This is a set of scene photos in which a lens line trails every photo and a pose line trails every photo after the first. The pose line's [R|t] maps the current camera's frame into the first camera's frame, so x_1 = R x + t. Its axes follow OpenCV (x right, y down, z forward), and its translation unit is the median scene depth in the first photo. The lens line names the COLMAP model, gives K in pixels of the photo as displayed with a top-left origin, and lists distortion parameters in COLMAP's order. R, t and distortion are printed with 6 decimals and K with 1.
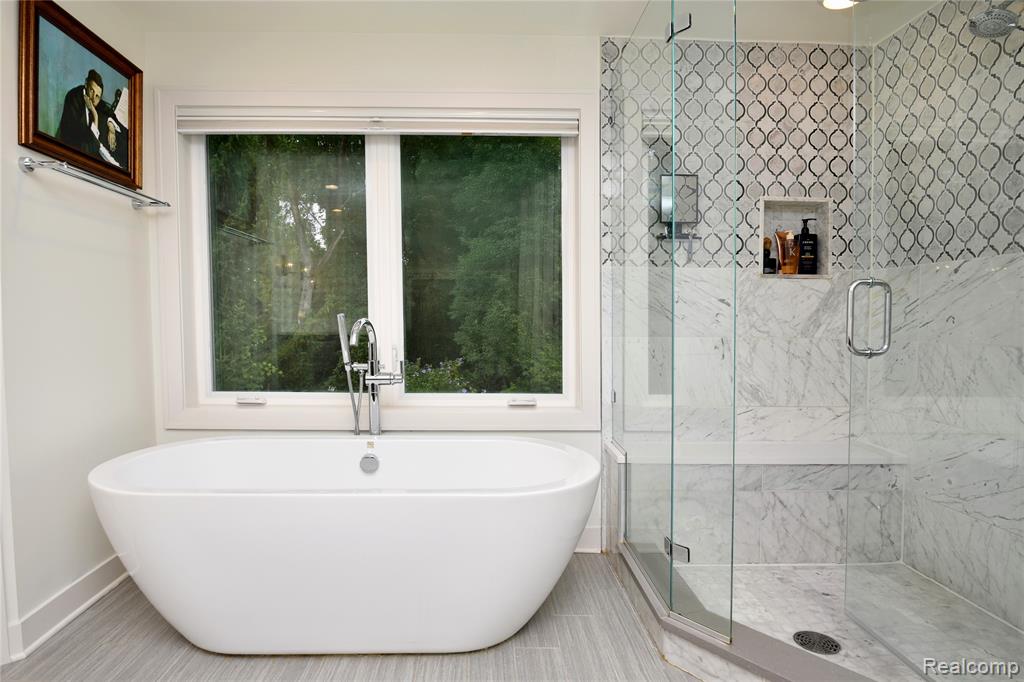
lens RADIAL K [[561.6, 0, 512.0], [0, 561.6, 341.0], [0, 0, 1]] dist [-0.031667, -0.000480]
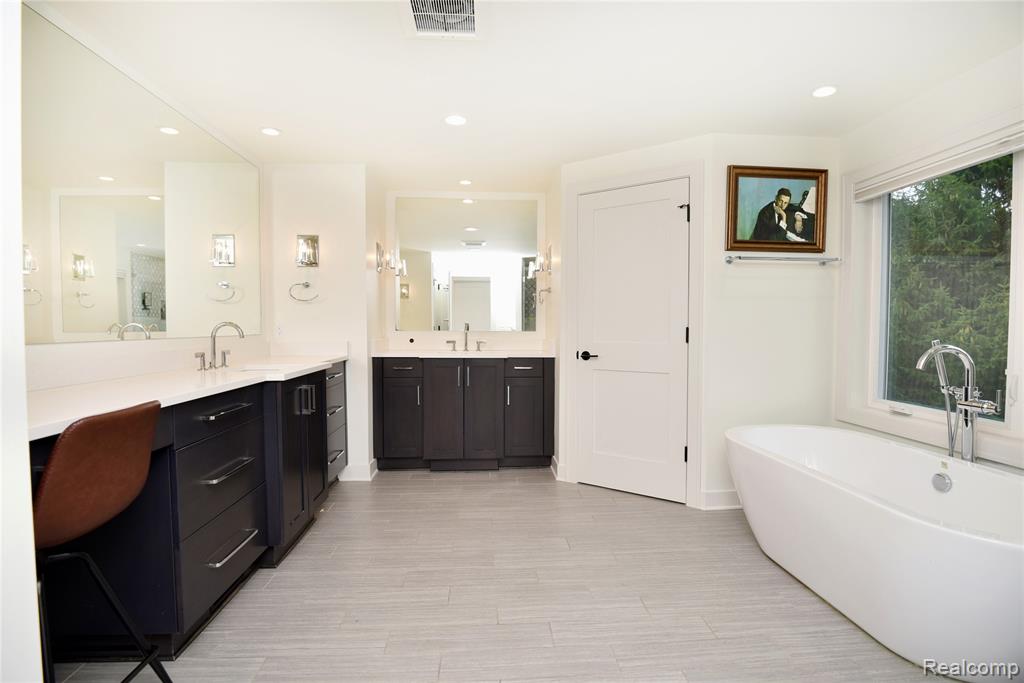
lens RADIAL K [[561.6, 0, 512.0], [0, 561.6, 341.5], [0, 0, 1]] dist [-0.031667, -0.000480]
pose [[0.010647, 0.025469, -0.999619, 0.850496], [-0.043080, 0.998759, 0.024988, -0.041867], [0.999015, 0.042798, 0.011731, 0.181407]]
